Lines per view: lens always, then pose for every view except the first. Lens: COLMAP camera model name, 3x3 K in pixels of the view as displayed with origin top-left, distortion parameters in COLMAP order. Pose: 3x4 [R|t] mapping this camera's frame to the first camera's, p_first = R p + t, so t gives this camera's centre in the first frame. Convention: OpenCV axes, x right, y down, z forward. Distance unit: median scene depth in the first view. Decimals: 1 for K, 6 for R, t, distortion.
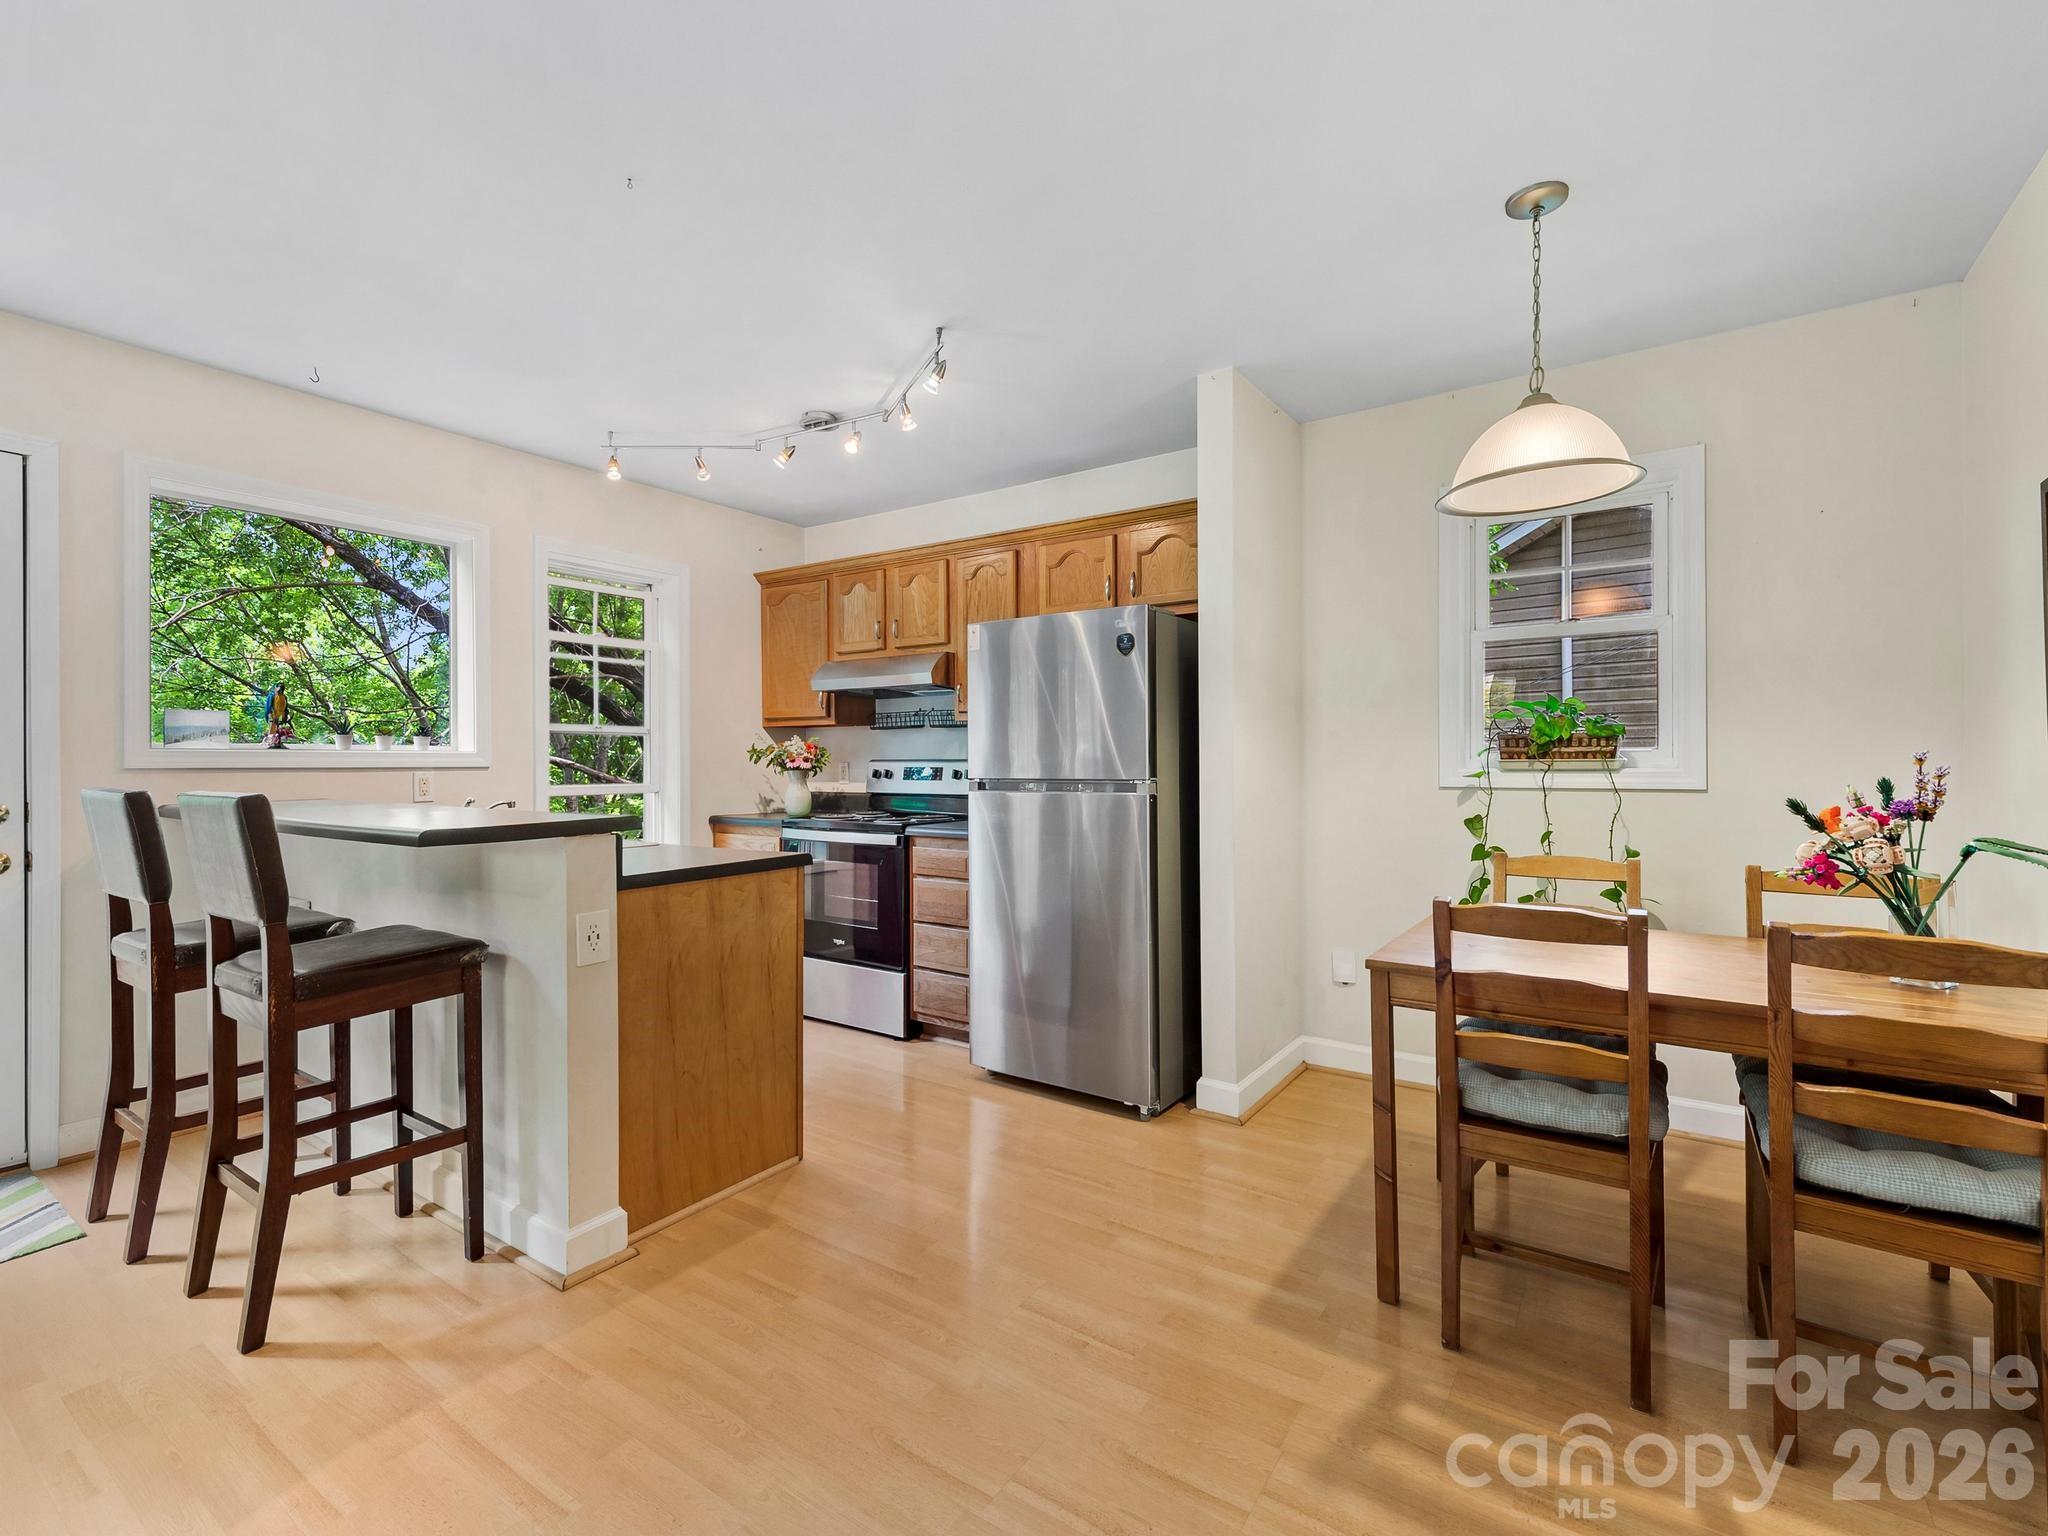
lens RADIAL K [[916.9, 0, 1023.9], [0, 916.9, 760.1], [0, 0, 1]] dist [0.020171, -0.008283]
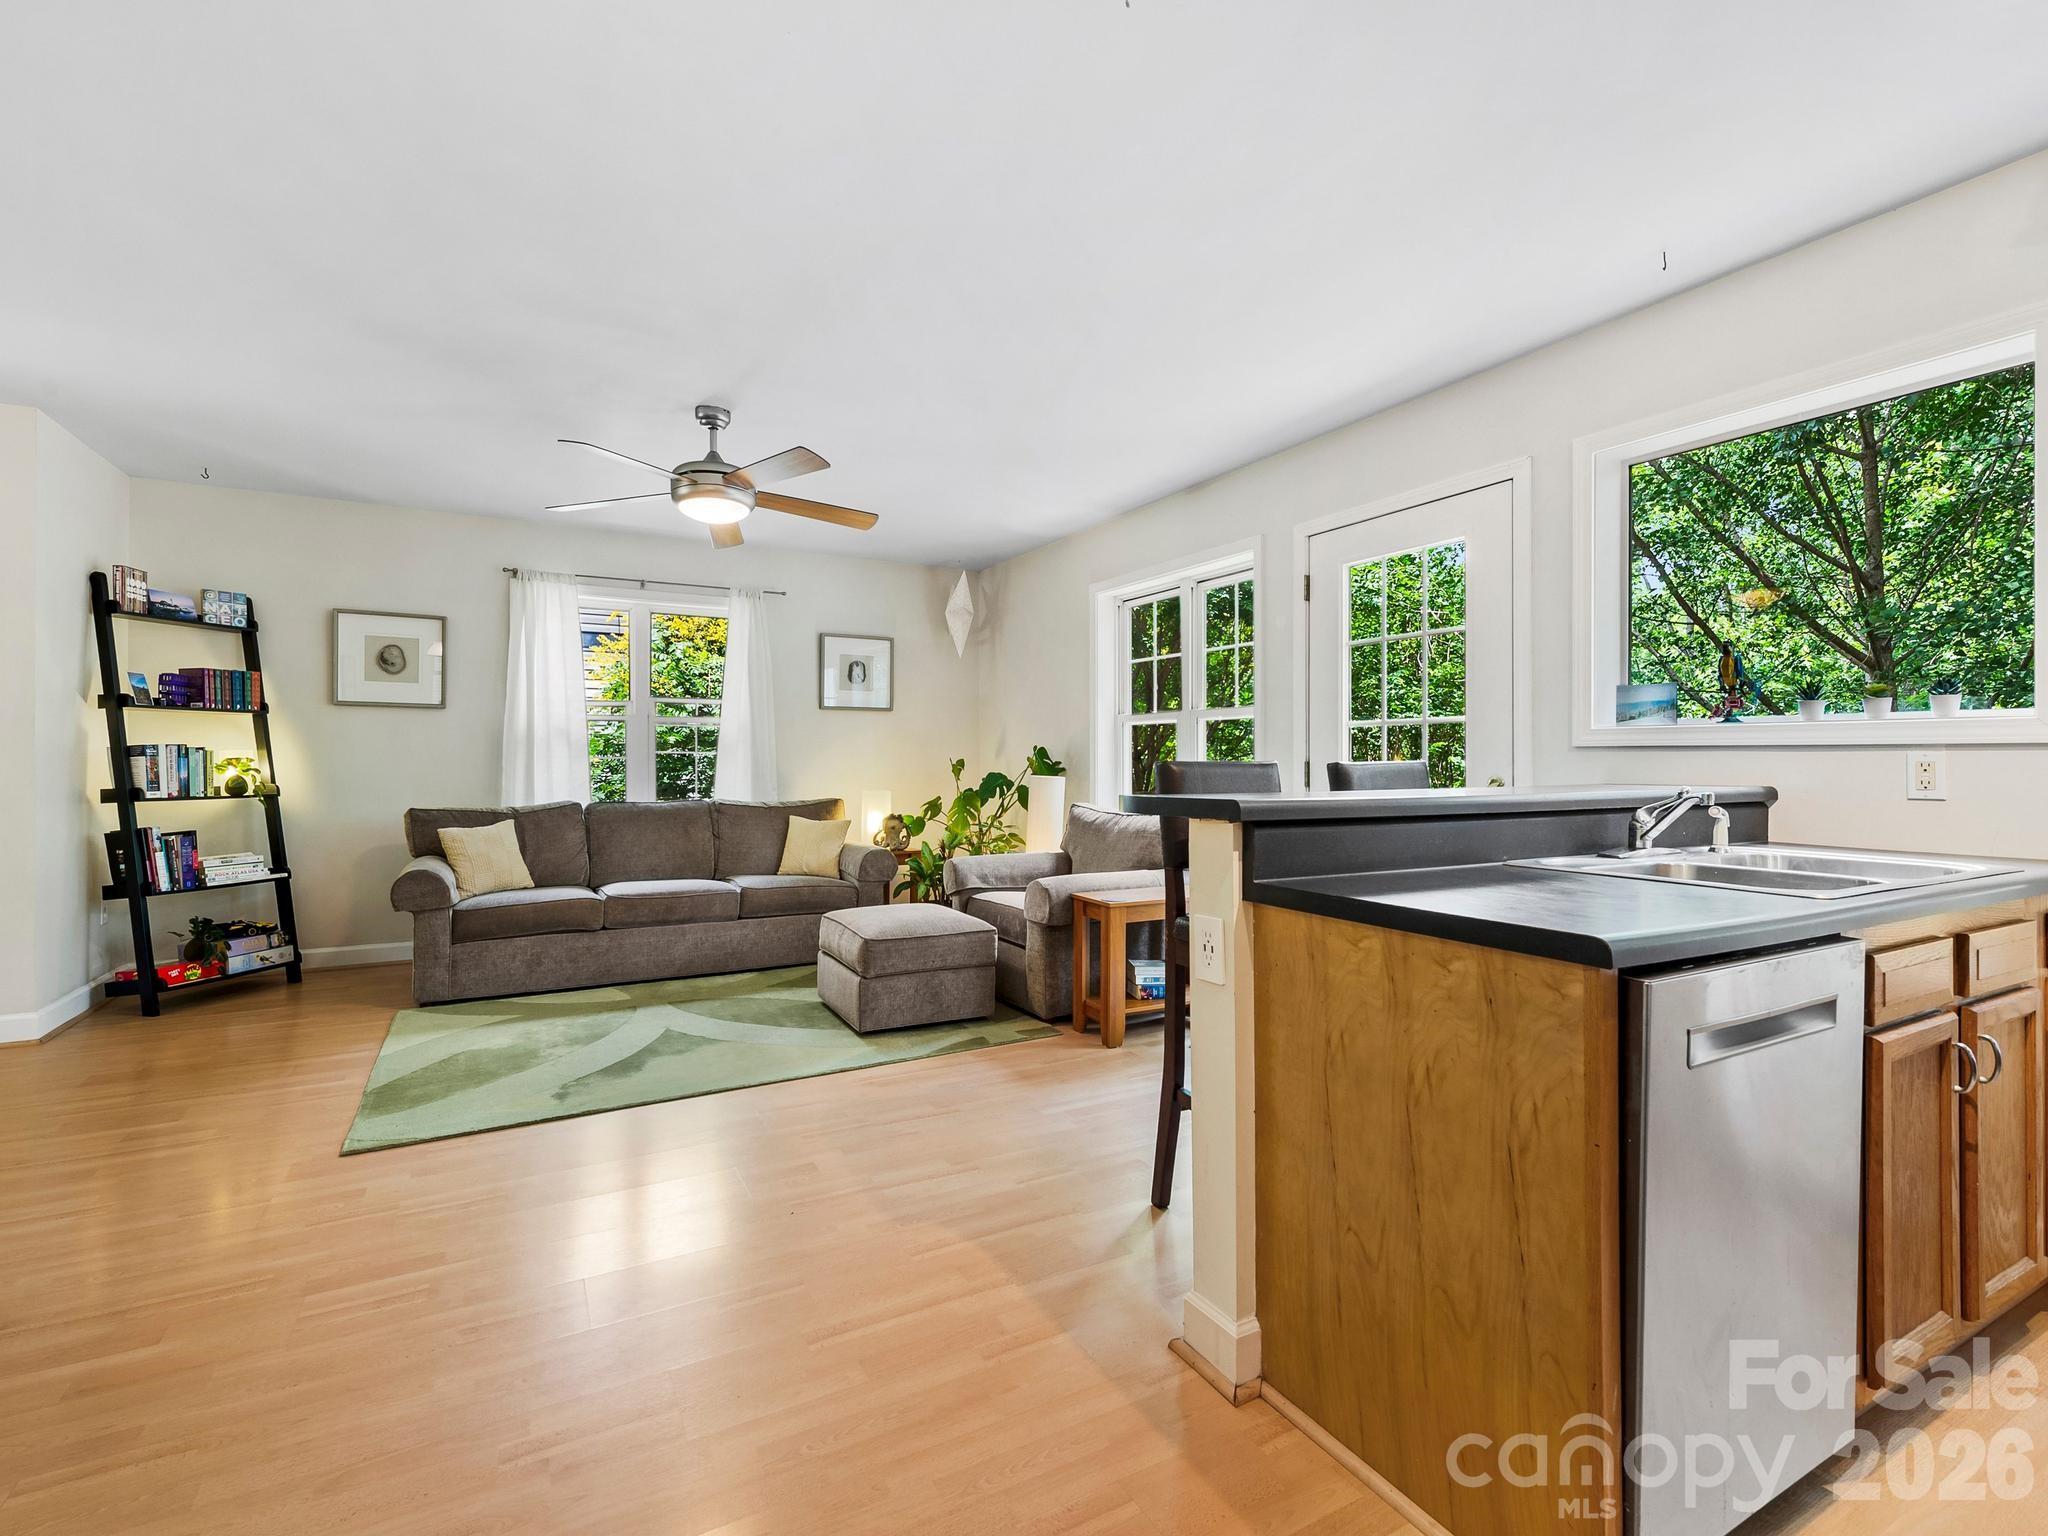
lens RADIAL K [[939.5, 0, 1014.2], [0, 939.5, 758.2], [0, 0, 1]] dist [0.024828, -0.009188]
pose [[-0.456419, 0.001691, -0.889763, 0.205174], [-0.002085, 0.999993, 0.002970, 0.016564], [0.889762, 0.003211, -0.456413, 0.752847]]
